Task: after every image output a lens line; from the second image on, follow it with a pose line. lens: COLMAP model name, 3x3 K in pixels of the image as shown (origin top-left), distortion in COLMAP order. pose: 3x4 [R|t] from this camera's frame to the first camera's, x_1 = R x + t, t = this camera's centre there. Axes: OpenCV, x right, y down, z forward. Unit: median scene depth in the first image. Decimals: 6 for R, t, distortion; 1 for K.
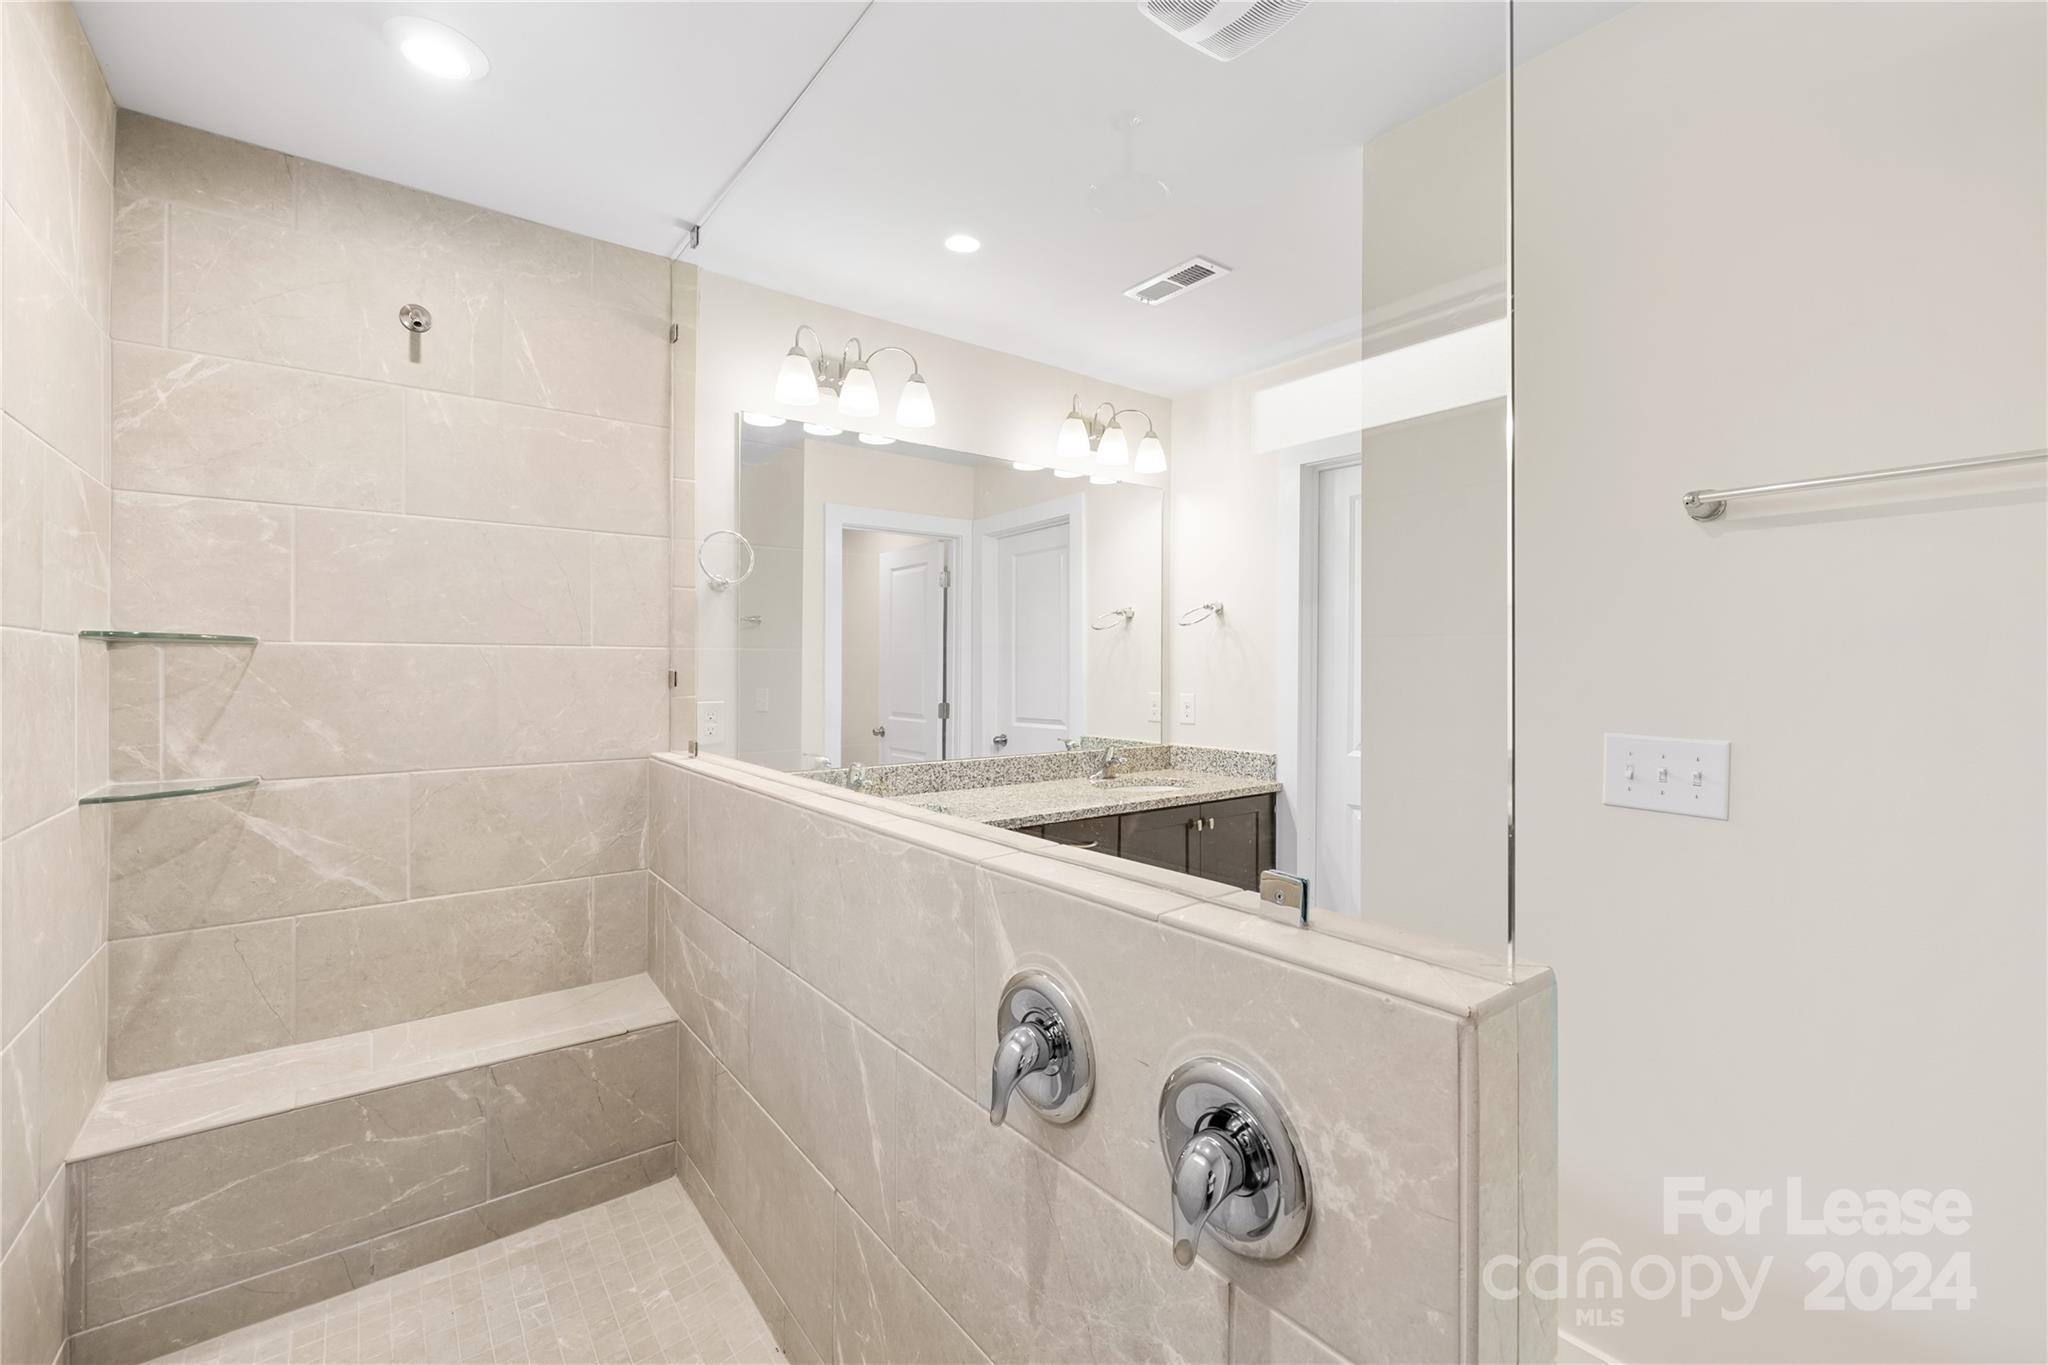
lens RADIAL K [[854.7, 0, 1020.2], [0, 854.7, 664.8], [0, 0, 1]] dist [0.000815, -0.000090]
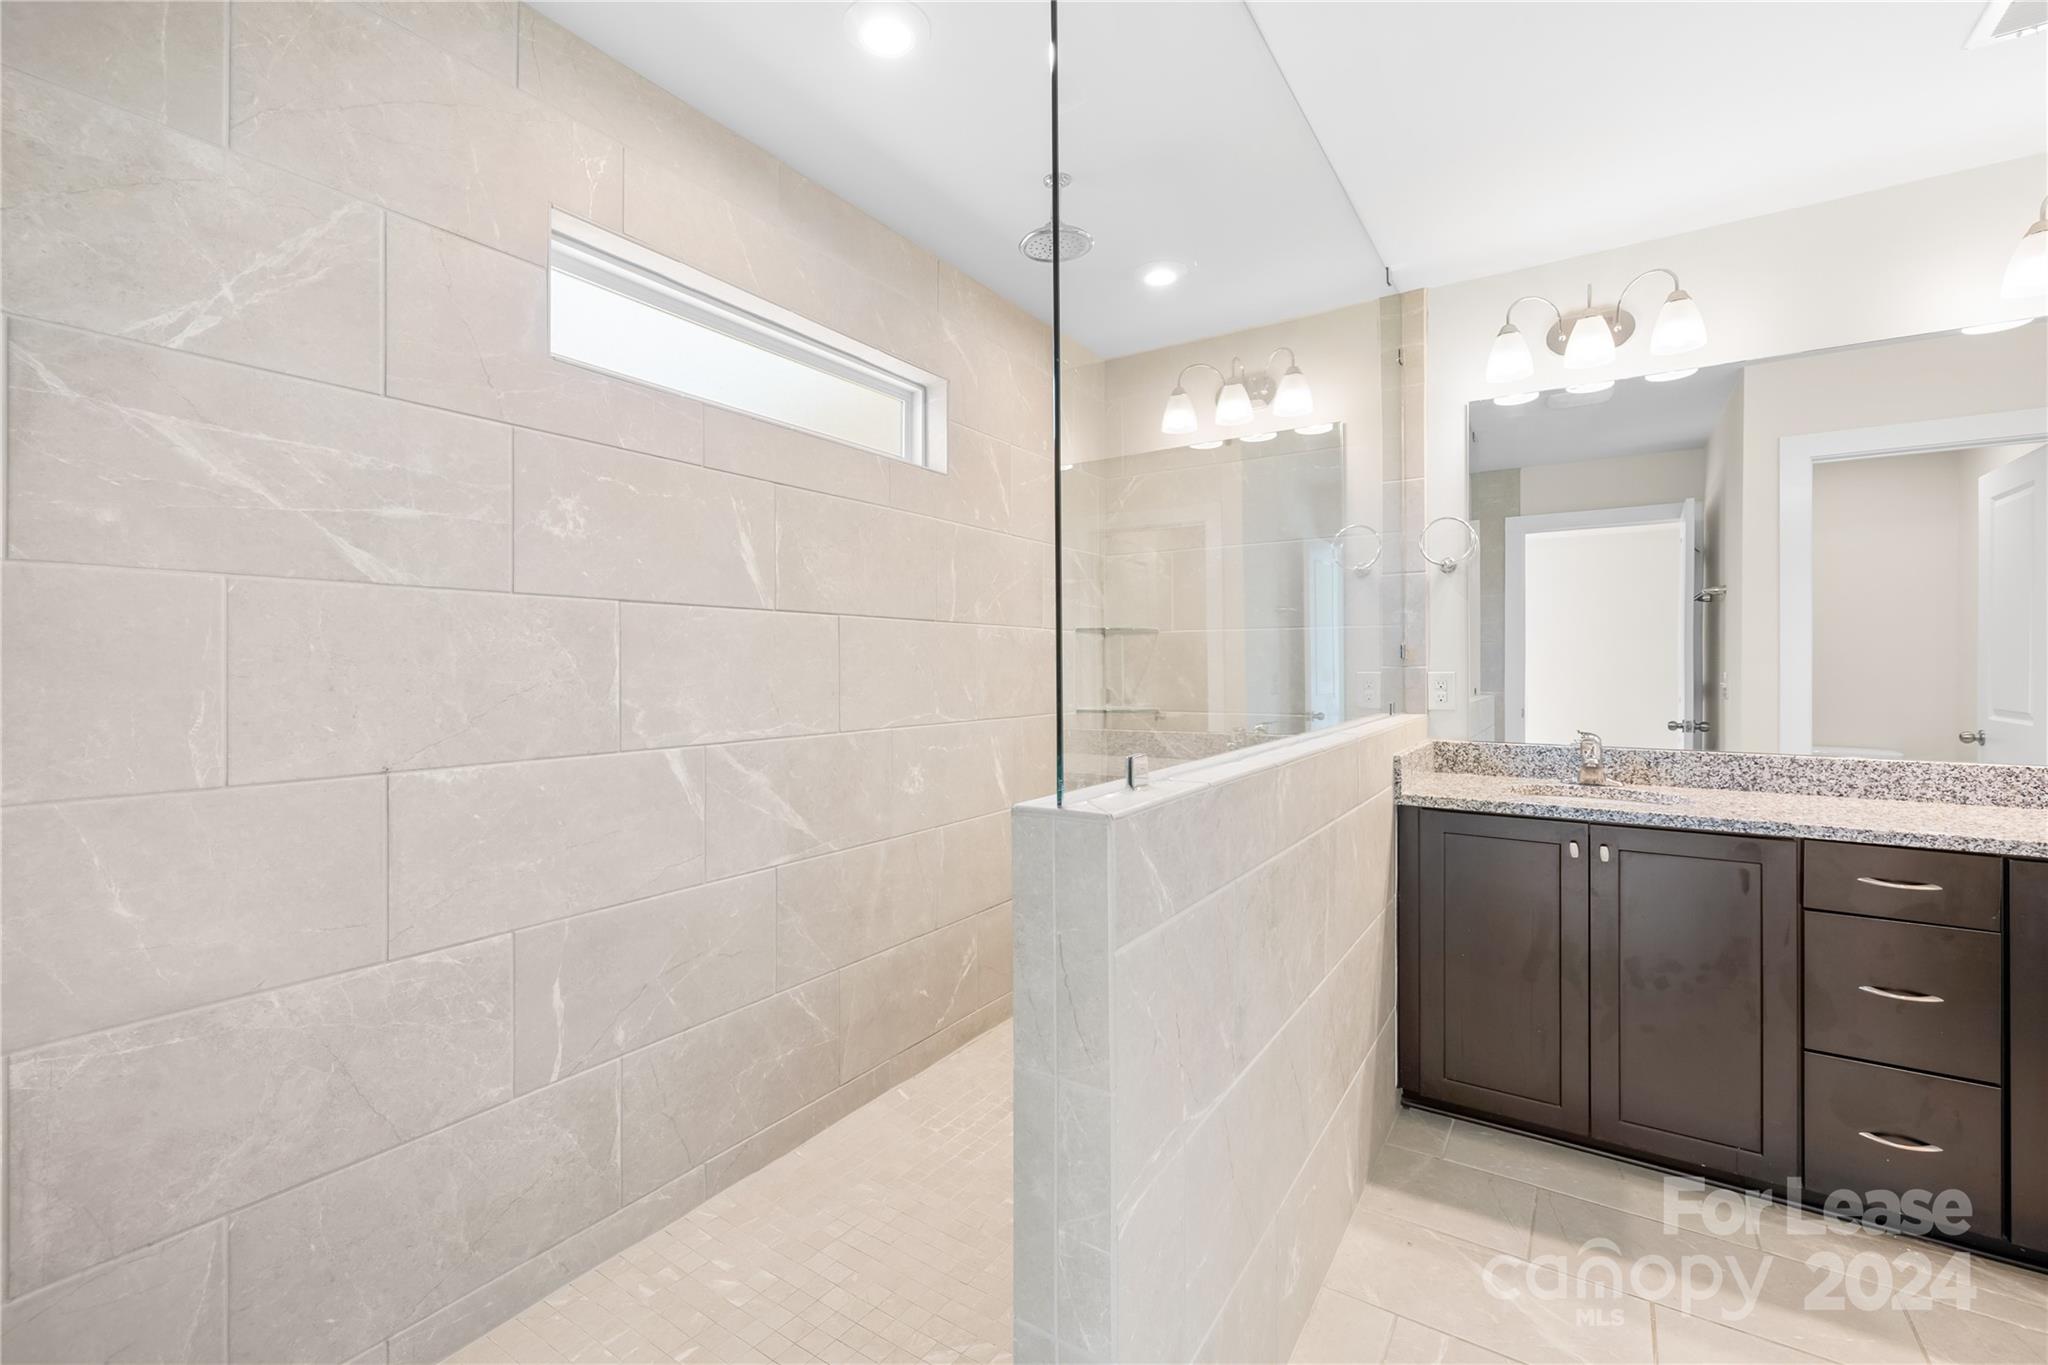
lens RADIAL K [[910.0, 0, 1020.7], [0, 910.0, 667.6], [0, 0, 1]] dist [-0.033222, 0.000225]
pose [[0.296976, -0.001611, -0.954884, 0.520681], [0.009000, 0.999959, 0.001112, 0.027319], [0.954842, -0.008924, 0.296978, 0.109758]]
